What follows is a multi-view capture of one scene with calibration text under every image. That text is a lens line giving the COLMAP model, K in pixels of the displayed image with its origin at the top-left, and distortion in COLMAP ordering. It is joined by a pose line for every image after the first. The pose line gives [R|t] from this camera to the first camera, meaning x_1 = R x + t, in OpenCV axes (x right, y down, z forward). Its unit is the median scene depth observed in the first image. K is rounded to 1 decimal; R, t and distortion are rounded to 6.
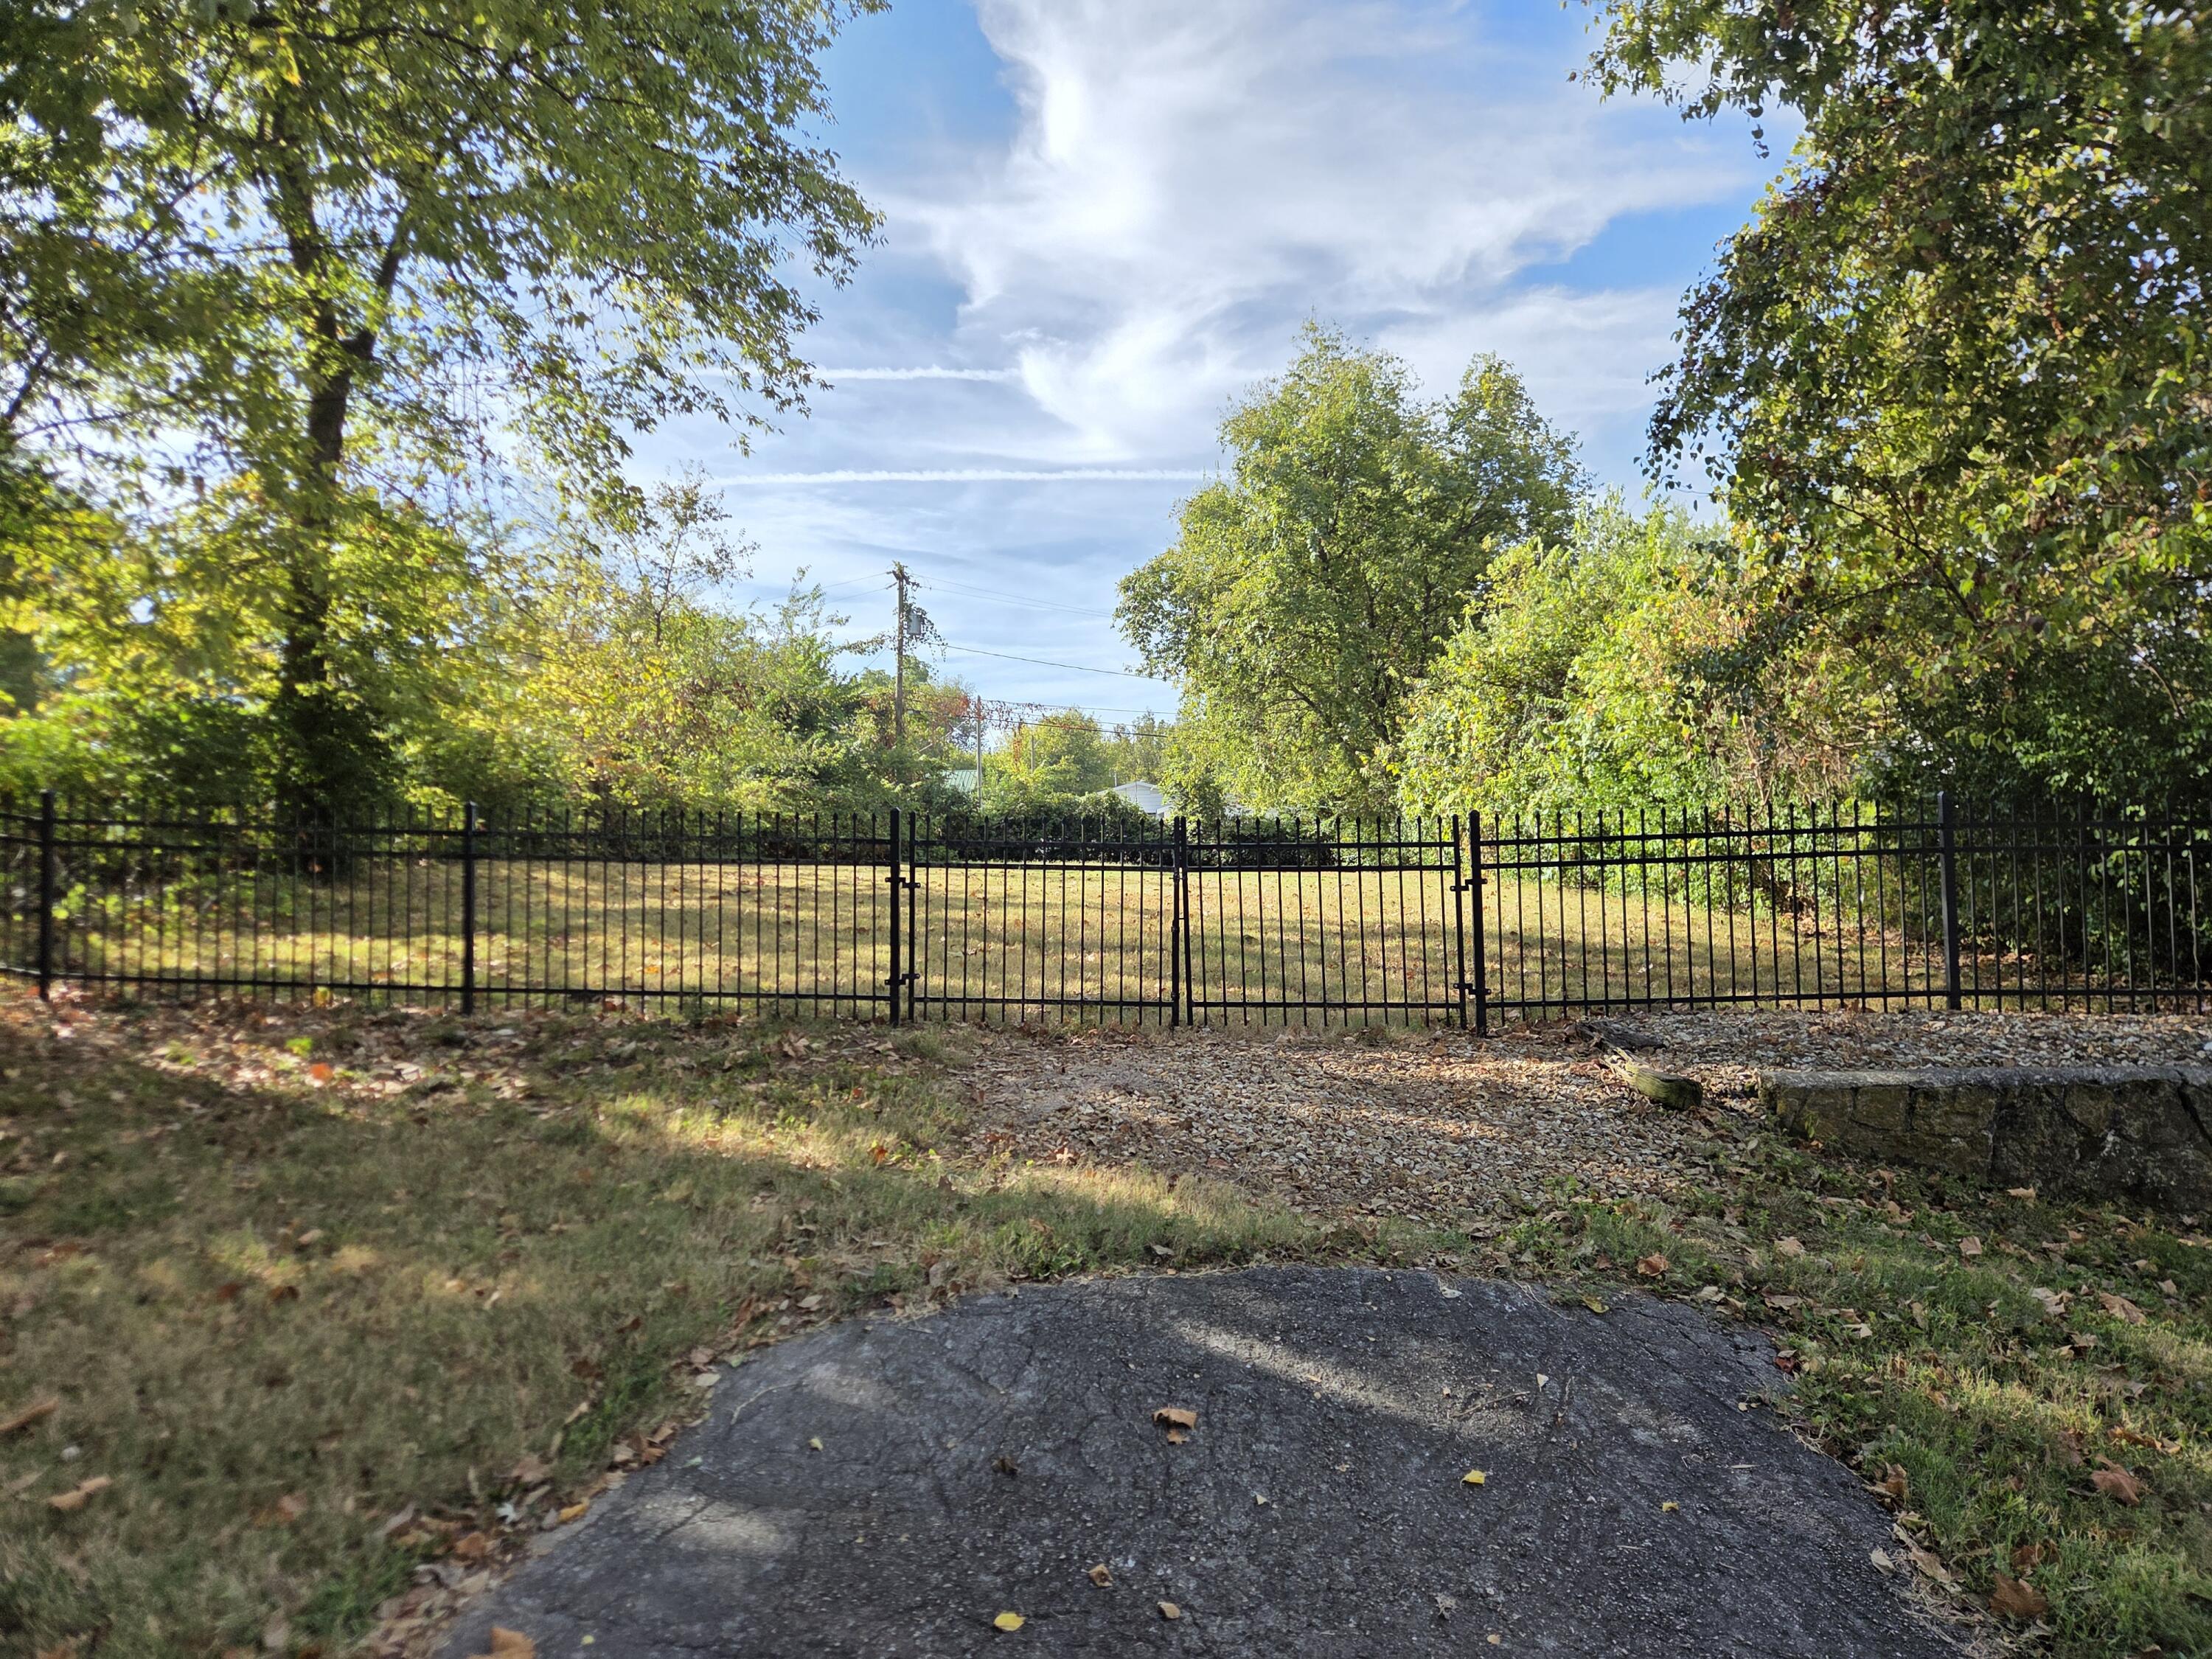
lens RADIAL K [[1481.9, 0, 1101.1], [0, 1481.9, 844.6], [0, 0, 1]] dist [0.073877, -0.052966]
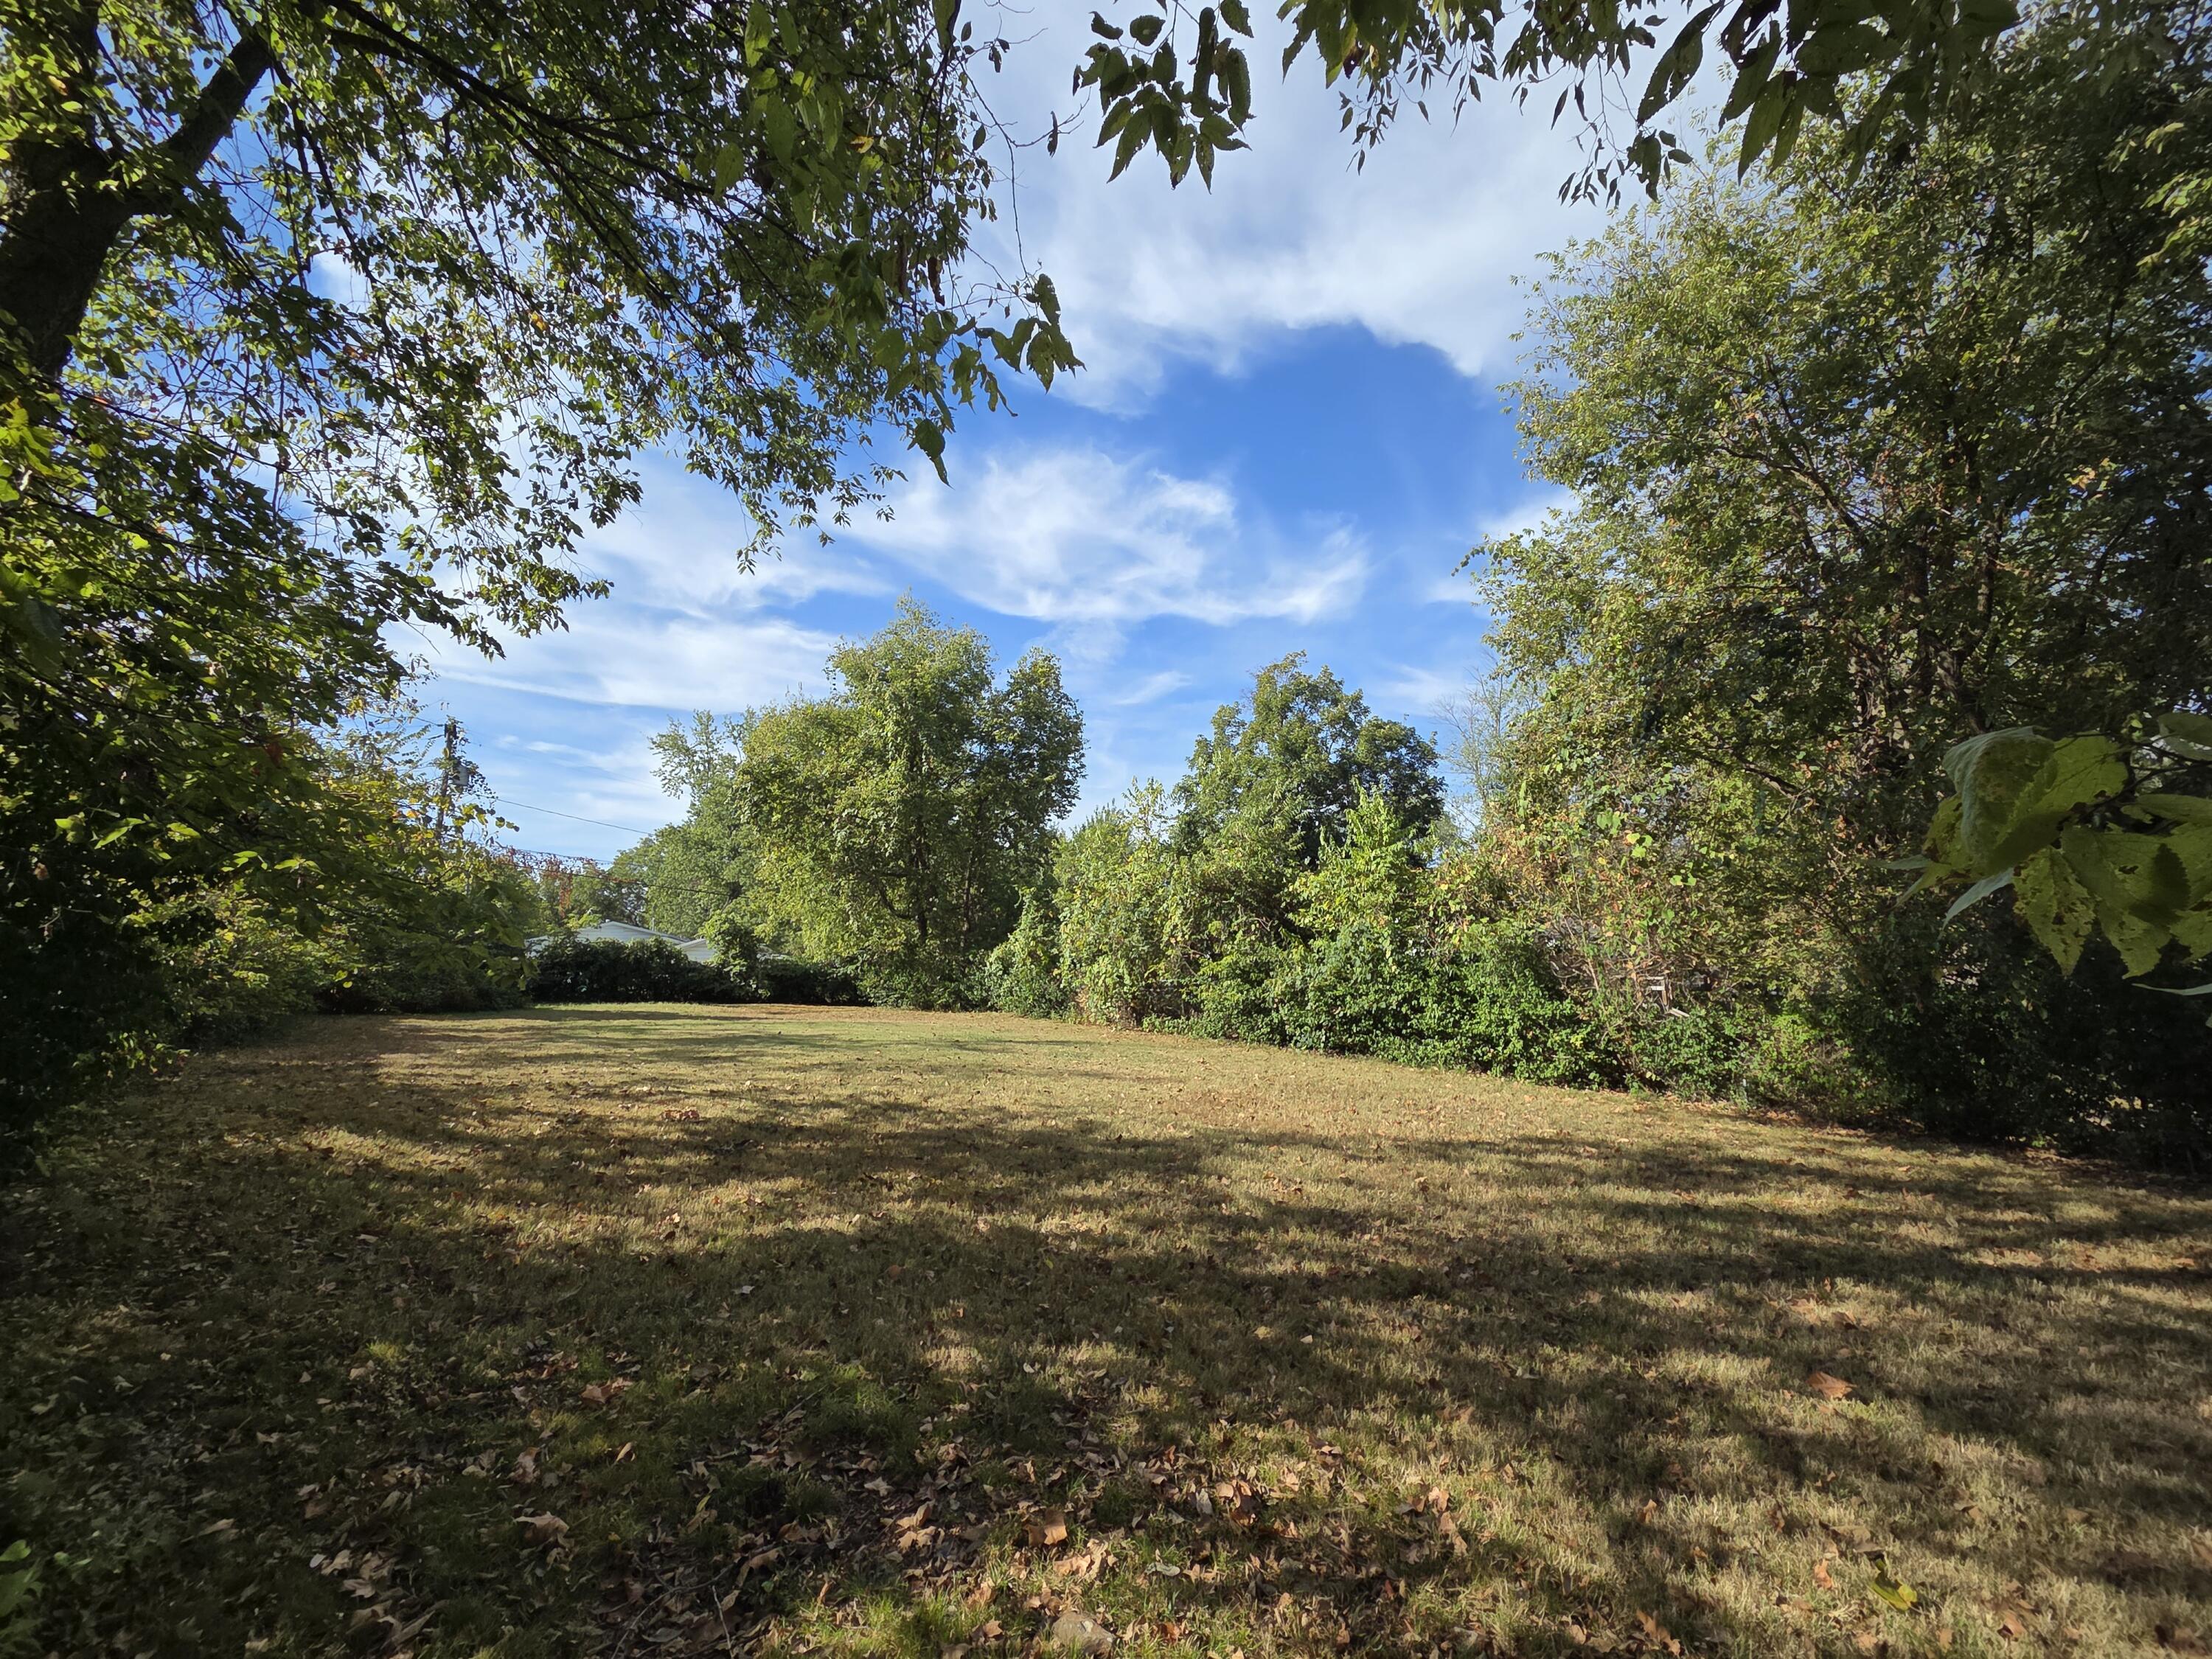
lens RADIAL K [[913.0, 0, 1120.8], [0, 913.0, 851.5], [0, 0, 1]] dist [0.006574, 0.000818]
pose [[0.793353, 0.080351, 0.603435, -0.423706], [-0.010526, 0.992913, -0.118374, -0.062414], [-0.608671, 0.087561, 0.788577, 0.575887]]
